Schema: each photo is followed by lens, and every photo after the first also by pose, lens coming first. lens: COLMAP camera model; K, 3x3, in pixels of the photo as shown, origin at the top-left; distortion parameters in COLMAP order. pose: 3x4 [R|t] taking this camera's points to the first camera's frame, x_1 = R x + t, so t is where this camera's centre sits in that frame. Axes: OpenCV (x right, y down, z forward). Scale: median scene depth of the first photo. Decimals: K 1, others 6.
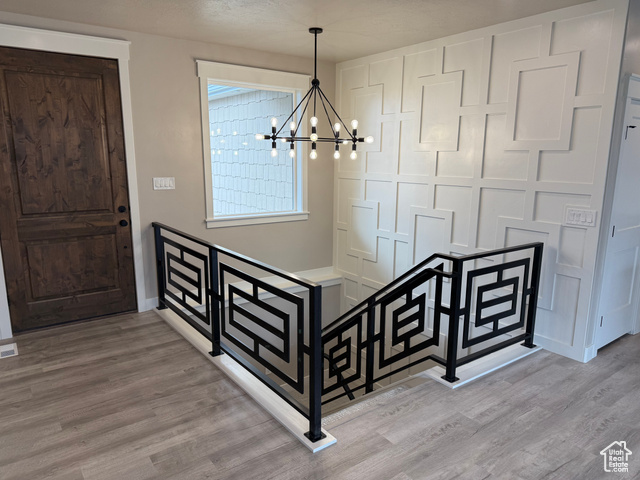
lens RADIAL K [[447.4, 0, 319.5], [0, 447.4, 246.0], [0, 0, 1]] dist [0.045056, -0.049212]
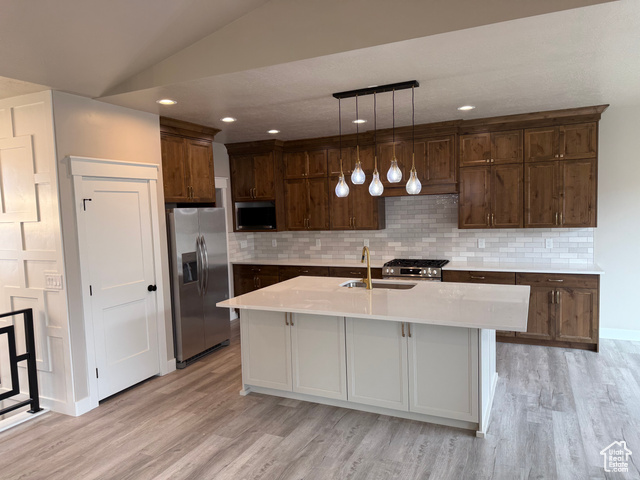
lens RADIAL K [[447.4, 0, 321.8], [0, 447.4, 243.3], [0, 0, 1]] dist [0.045056, -0.049212]
pose [[0.876842, -0.070826, 0.475532, 0.588589], [0.128949, 0.987495, -0.090694, 0.025136], [-0.463162, 0.140844, 0.875011, -0.245530]]
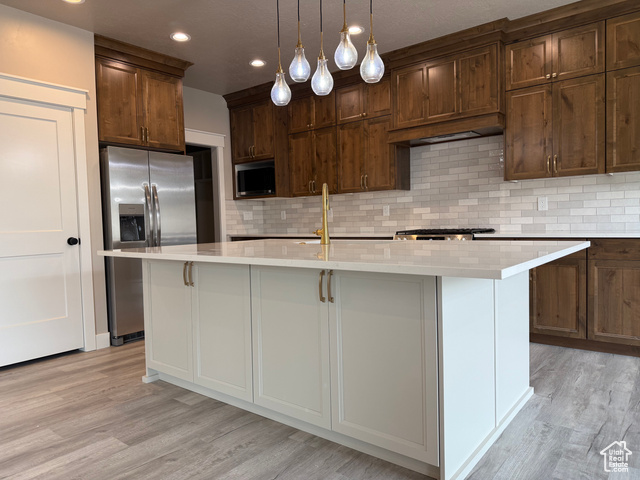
lens RADIAL K [[447.4, 0, 305.8], [0, 447.4, 242.2], [0, 0, 1]] dist [0.045056, -0.049212]
pose [[0.969375, -0.040213, 0.242272, 1.011913], [0.076579, 0.986812, -0.142613, 0.157947], [-0.233342, 0.156798, 0.959670, -0.019192]]
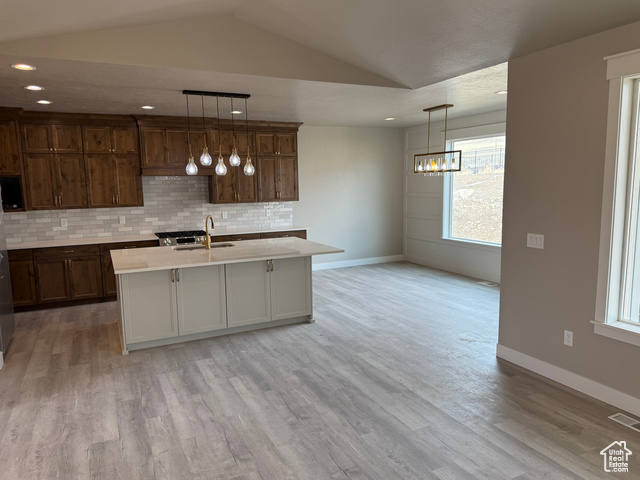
lens RADIAL K [[458.0, 0, 327.5], [0, 458.0, 248.7], [0, 0, 1]] dist [0.019203, -0.030051]
pose [[0.162394, -0.148286, 0.975520, -0.159820], [0.206790, 0.971803, 0.113297, -0.036356], [-0.964814, 0.183329, 0.188479, 0.056864]]
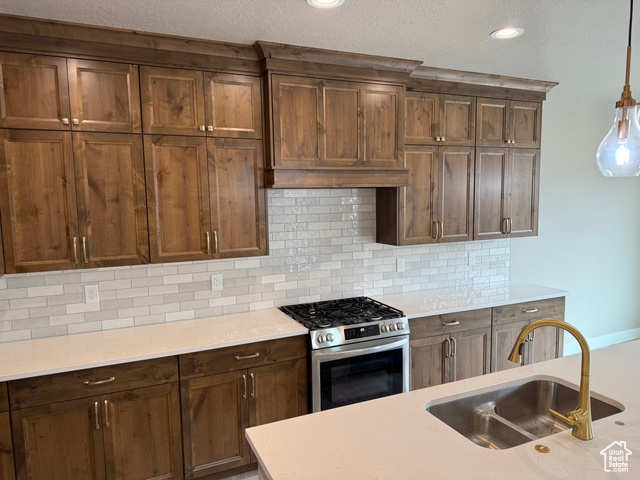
lens RADIAL K [[447.4, 0, 321.9], [0, 447.4, 247.6], [0, 0, 1]] dist [0.045056, -0.049212]
pose [[0.200851, -0.114953, 0.972854, 0.790444], [0.206349, 0.975774, 0.072697, -0.199387], [-0.957642, 0.186146, 0.219706, 0.821316]]
